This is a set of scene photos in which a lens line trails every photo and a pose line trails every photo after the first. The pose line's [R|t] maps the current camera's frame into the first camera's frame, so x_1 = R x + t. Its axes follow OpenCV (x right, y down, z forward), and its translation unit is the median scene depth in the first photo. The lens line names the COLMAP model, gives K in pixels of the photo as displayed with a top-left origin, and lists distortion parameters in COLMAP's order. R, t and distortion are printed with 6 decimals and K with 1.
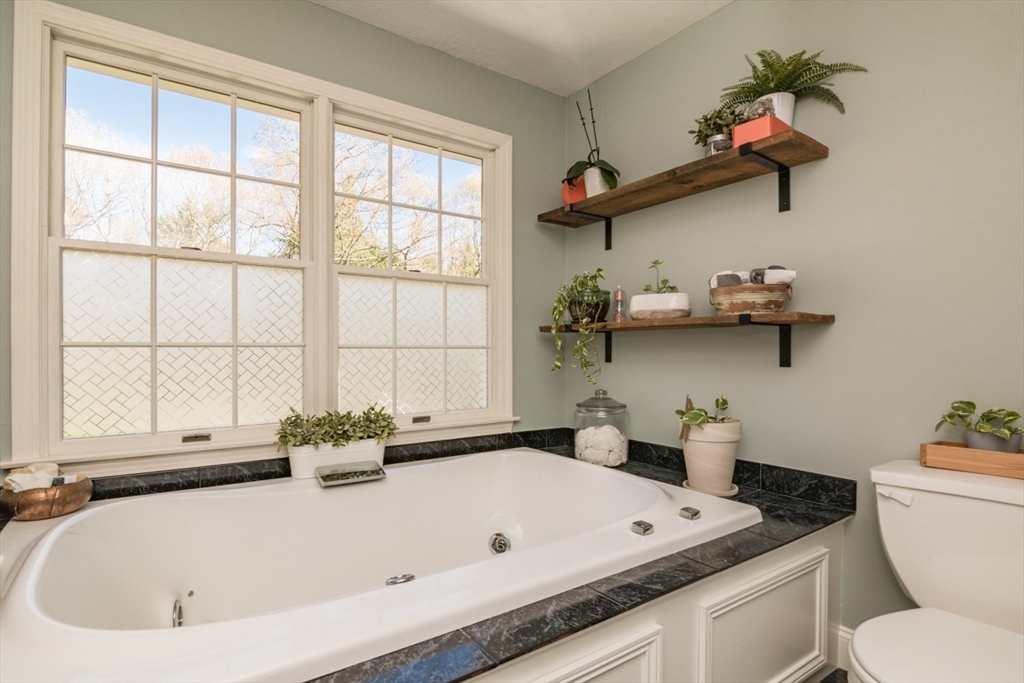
lens RADIAL K [[502.1, 0, 512.1], [0, 502.1, 348.0], [0, 0, 1]] dist [-0.003654, -0.000670]
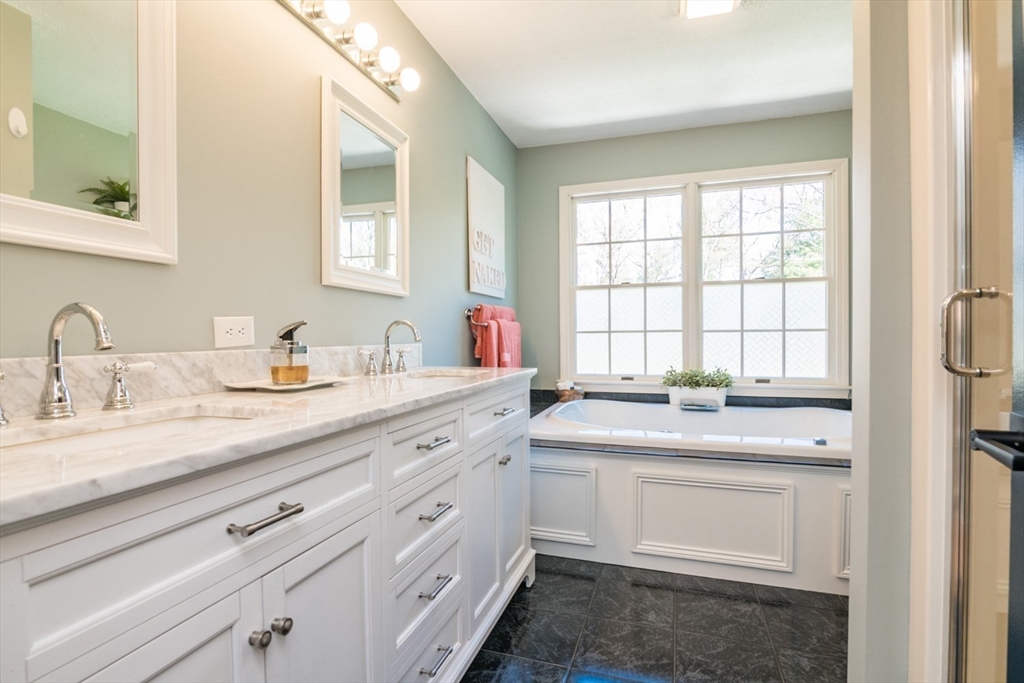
lens RADIAL K [[502.1, 0, 512.1], [0, 502.1, 348.0], [0, 0, 1]] dist [-0.003654, -0.000670]
pose [[0.613415, 0.014498, -0.789627, 0.626633], [0.010204, 0.999603, 0.026280, 0.003025], [0.789694, -0.024178, 0.613024, -0.541158]]
